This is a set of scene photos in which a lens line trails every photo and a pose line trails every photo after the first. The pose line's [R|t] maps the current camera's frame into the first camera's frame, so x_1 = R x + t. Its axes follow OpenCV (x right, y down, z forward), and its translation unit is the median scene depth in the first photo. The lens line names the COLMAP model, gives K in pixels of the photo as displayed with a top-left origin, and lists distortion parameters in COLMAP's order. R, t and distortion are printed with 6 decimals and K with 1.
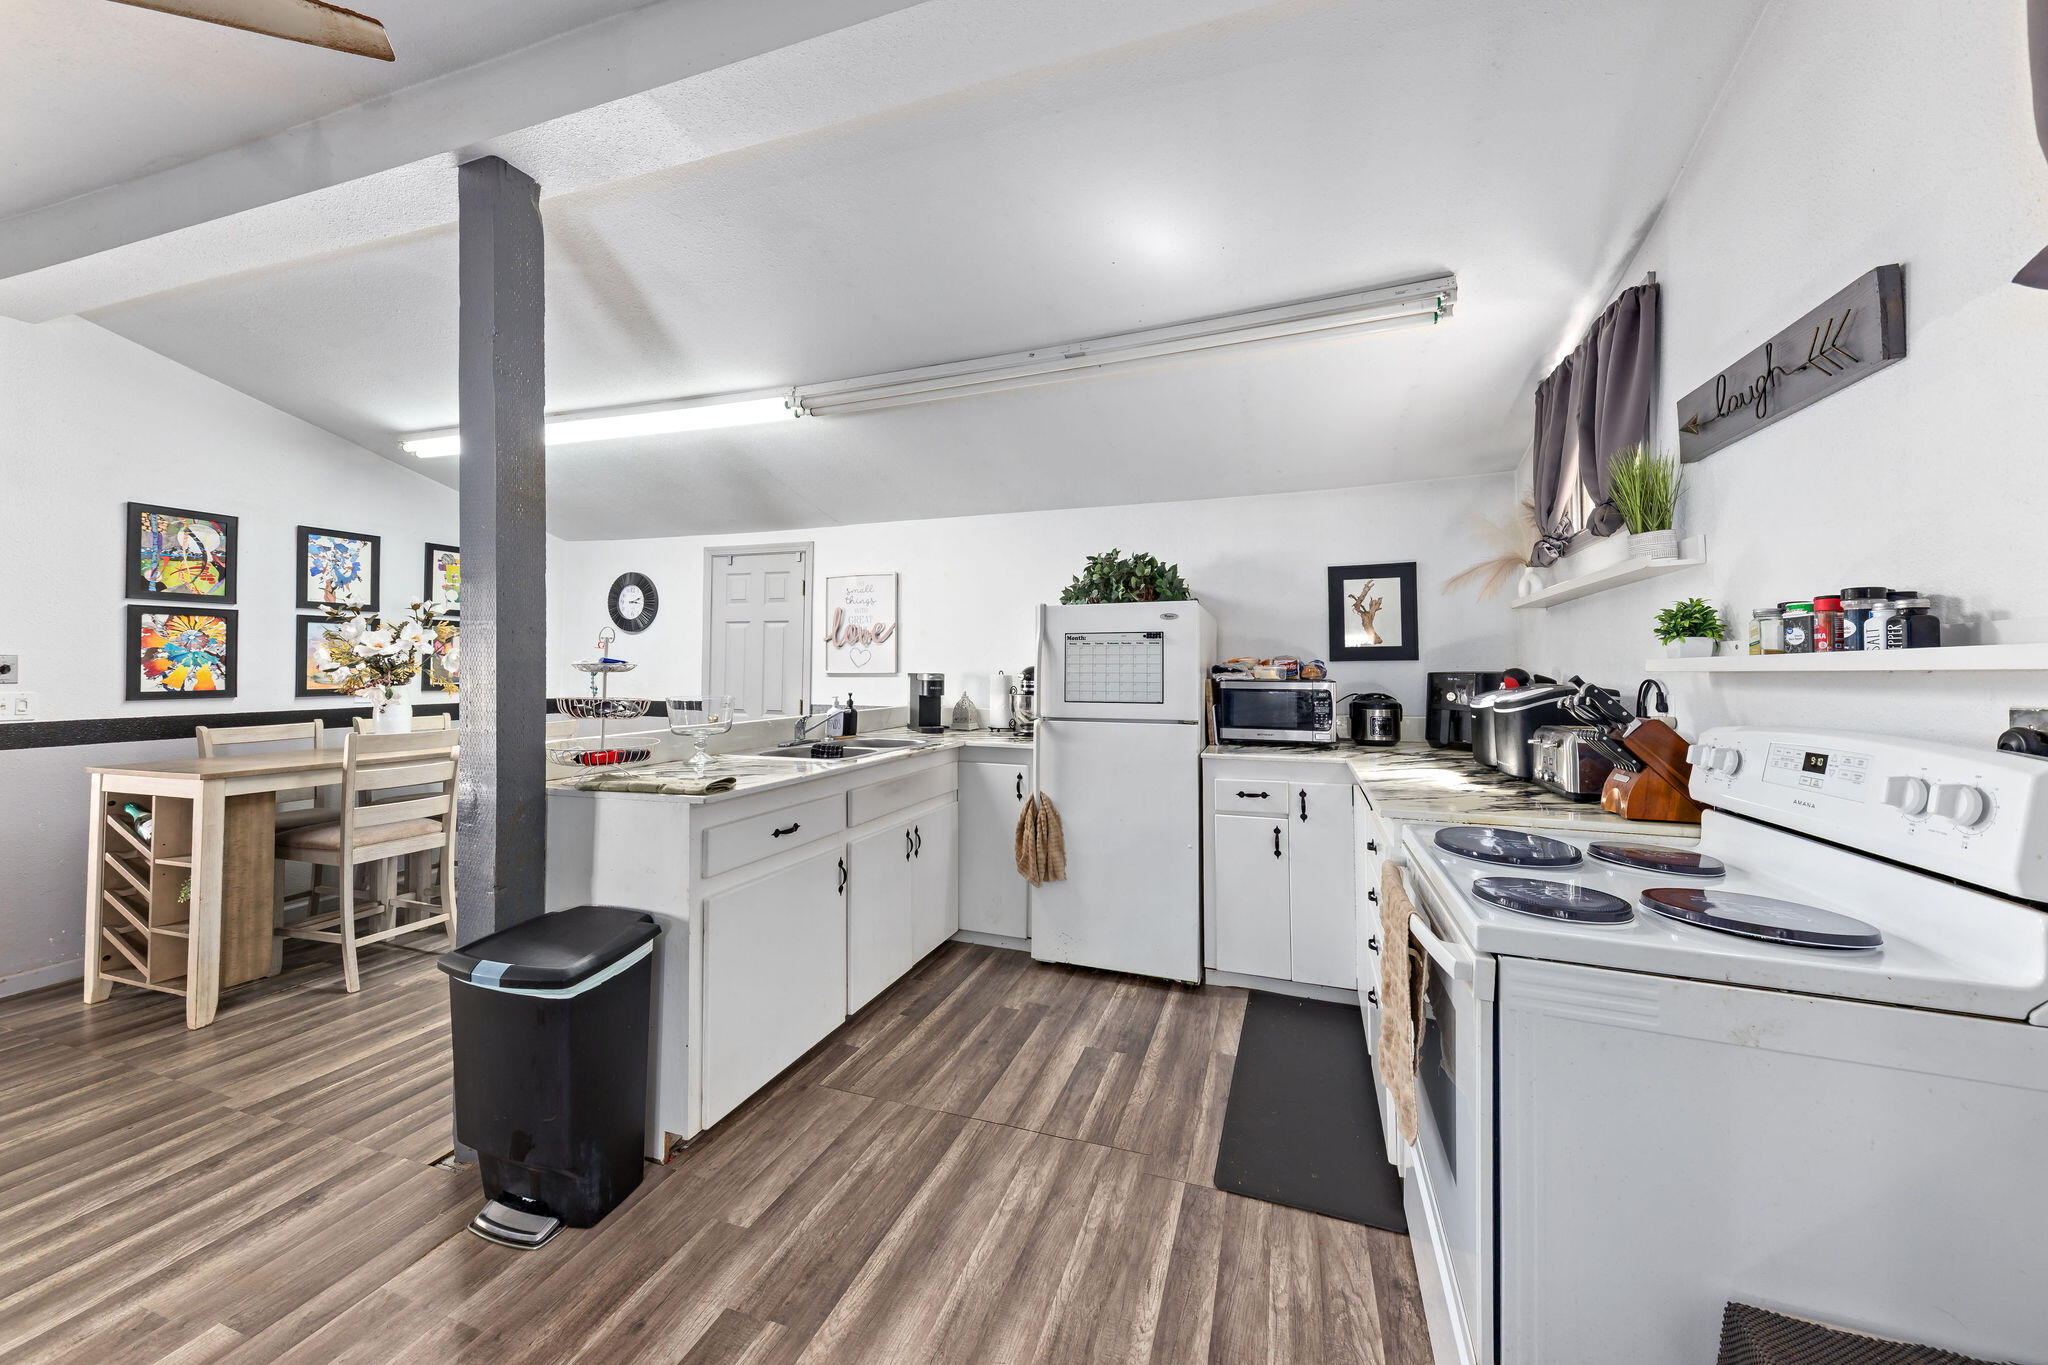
lens RADIAL K [[725.5, 0, 1032.6], [0, 725.5, 647.5], [0, 0, 1]] dist [0.015594, -0.000331]
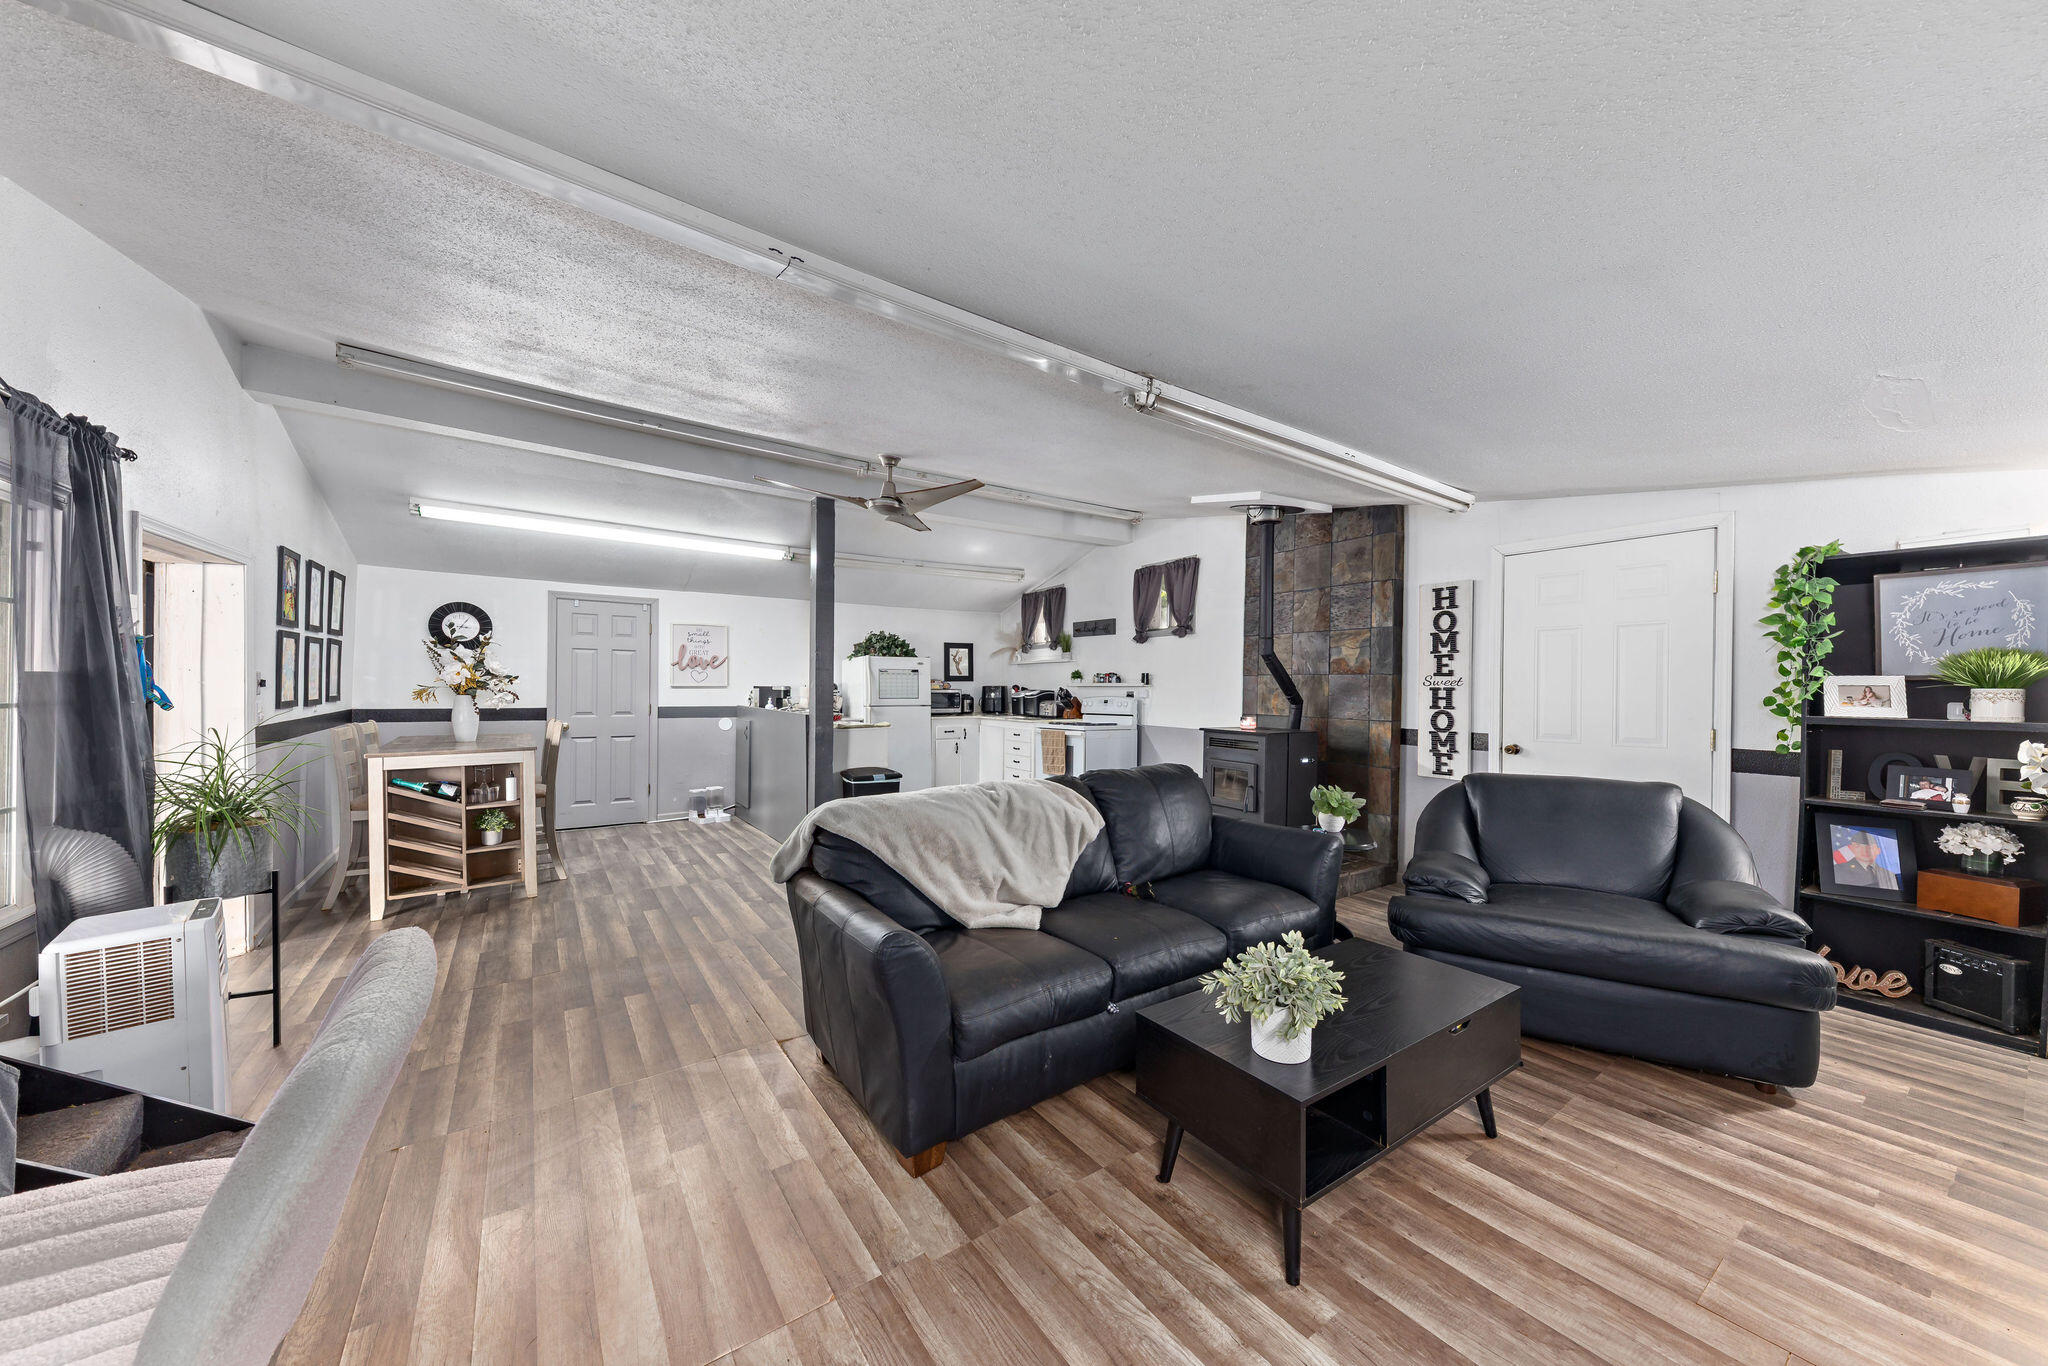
lens RADIAL K [[732.0, 0, 1024.0], [0, 732.0, 683.0], [0, 0, 1]] dist [-0.000081, -0.000068]
pose [[0.595955, 0.002553, 0.803014, -1.879643], [-0.029357, 0.999396, 0.018611, -0.038403], [-0.802481, -0.034665, 0.595670, -0.909238]]
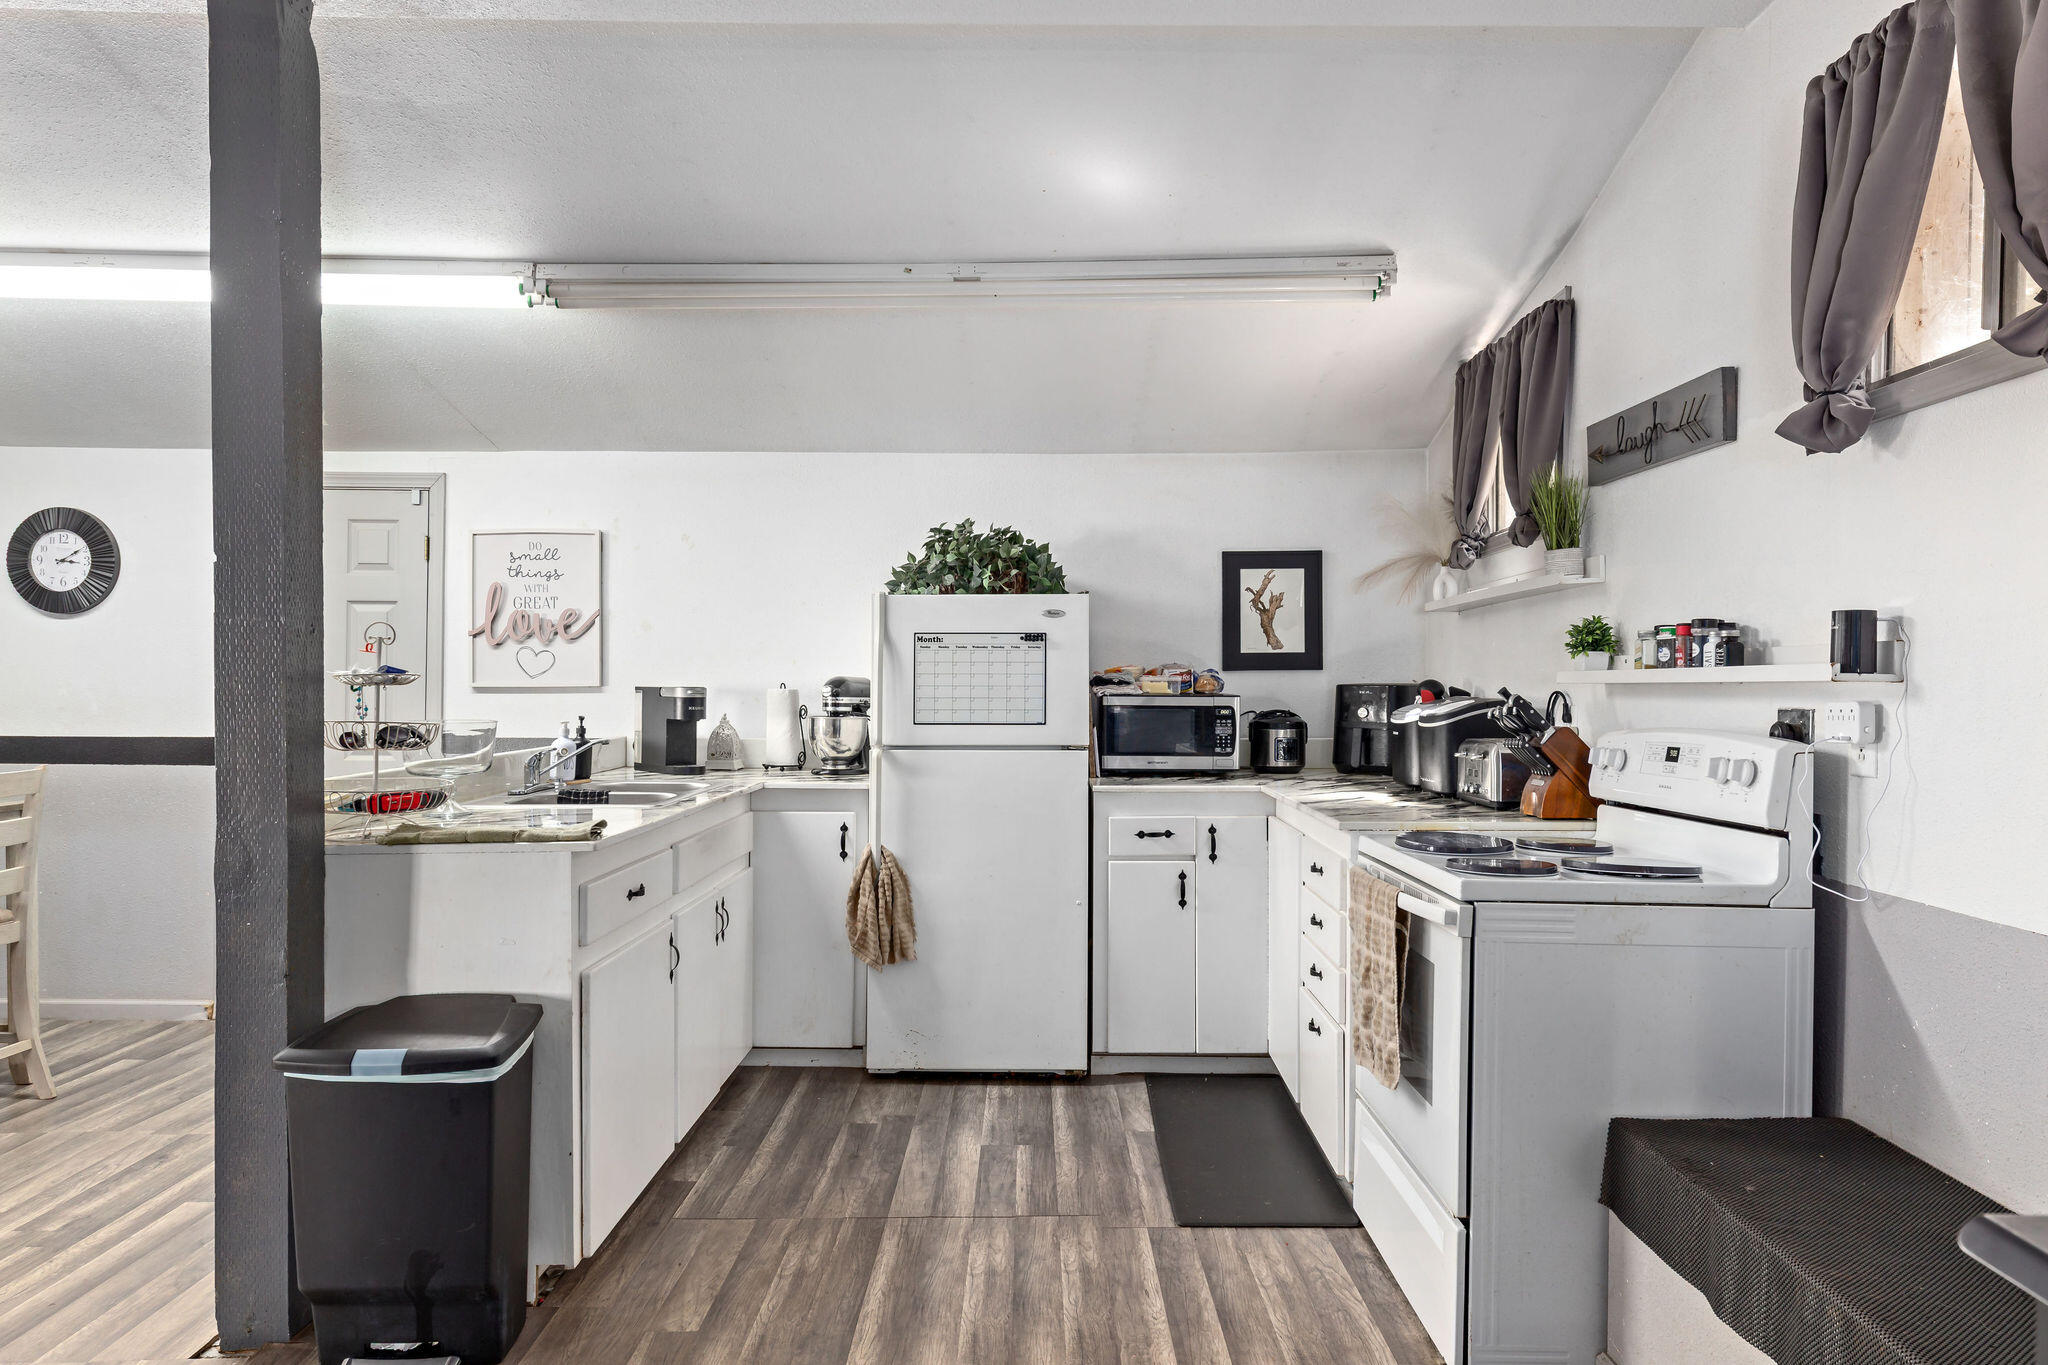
lens RADIAL K [[1283.9, 0, 1024.0], [0, 1283.9, 682.5], [0, 0, 1]] dist [0.037107, -0.000160]
pose [[0.946768, -0.000763, 0.321914, -0.334325], [-0.009698, 0.999476, 0.030892, -0.012664], [-0.321769, -0.032370, 0.946265, -0.349973]]
